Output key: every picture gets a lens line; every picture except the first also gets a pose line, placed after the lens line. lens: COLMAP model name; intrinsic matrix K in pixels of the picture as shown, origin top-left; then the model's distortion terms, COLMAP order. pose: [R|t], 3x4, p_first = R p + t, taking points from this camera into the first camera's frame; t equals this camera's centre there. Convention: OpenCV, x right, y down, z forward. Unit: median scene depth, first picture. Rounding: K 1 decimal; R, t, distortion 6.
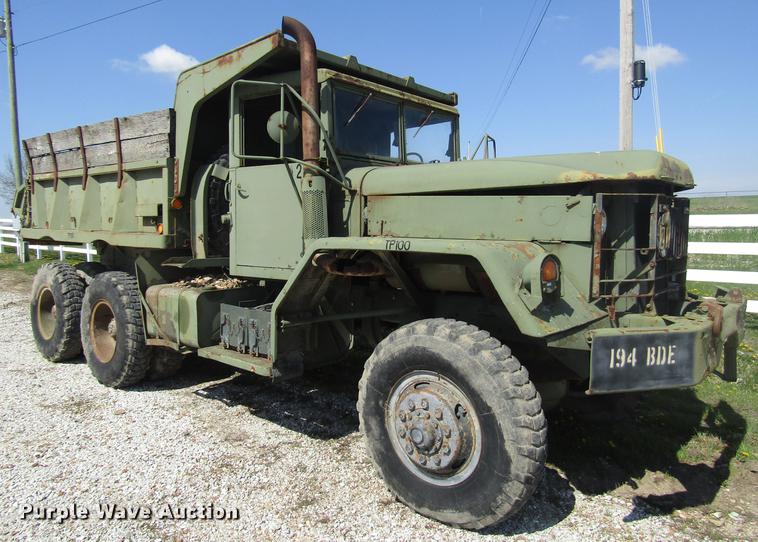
lens RADIAL K [[567.3, 0, 378.2], [0, 567.3, 266.8], [0, 0, 1]] dist [0.002656, 0.001235]
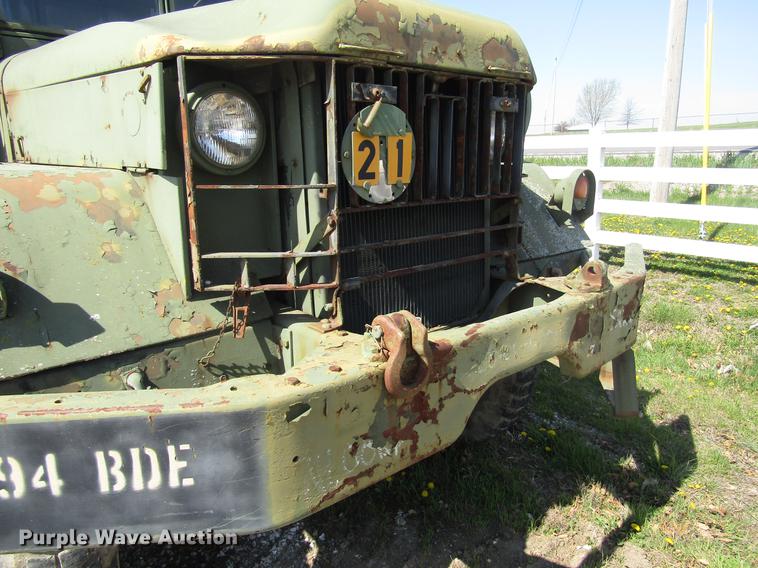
lens RADIAL K [[541.3, 0, 379.6], [0, 541.3, 285.0], [0, 0, 1]] dist [-0.005433, -0.002002]
pose [[0.987136, 0.032650, -0.156515, 0.708231], [-0.005756, 0.985550, 0.169287, -0.032286], [0.159781, -0.166208, 0.973059, 0.681648]]
